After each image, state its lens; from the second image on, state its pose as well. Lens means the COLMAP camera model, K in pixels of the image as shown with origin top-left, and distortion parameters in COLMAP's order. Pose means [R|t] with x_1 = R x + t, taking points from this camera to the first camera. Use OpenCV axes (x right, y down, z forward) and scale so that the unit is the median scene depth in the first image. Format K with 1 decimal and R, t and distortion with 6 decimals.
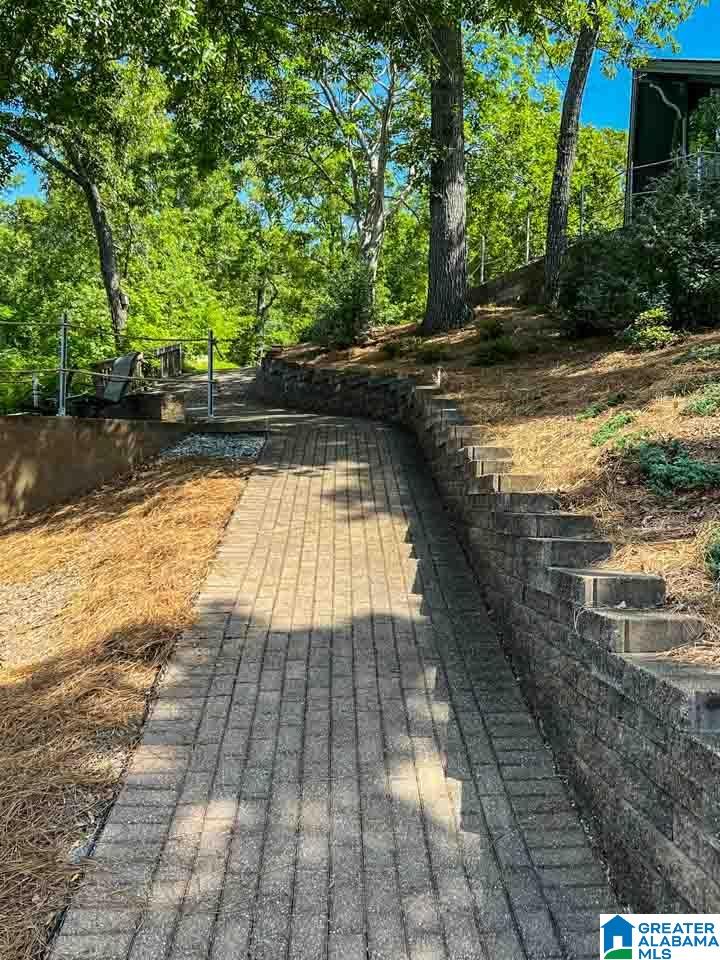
lens RADIAL K [[924.5, 0, 360.8], [0, 924.5, 480.9], [0, 0, 1]] dist [-0.000813, 0.000000]
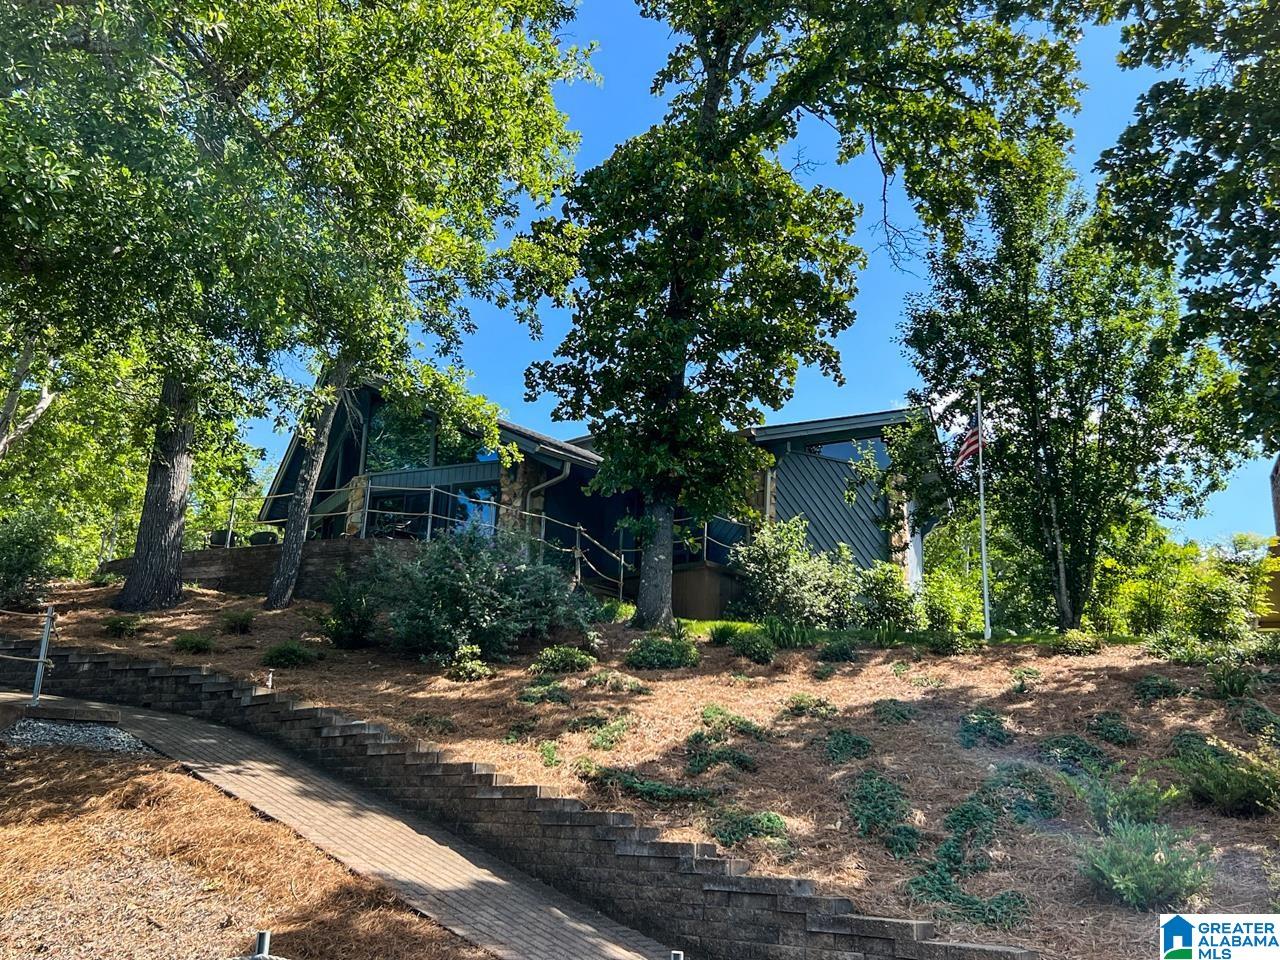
lens RADIAL K [[1232.7, 0, 639.5], [0, 1232.7, 480.6], [0, 0, 1]] dist [-0.000813, 0.000000]
pose [[0.735309, 0.200584, 0.647369, -0.602225], [-0.038438, 0.966004, -0.255653, 0.011300], [-0.676642, 0.163100, 0.718021, -0.347212]]
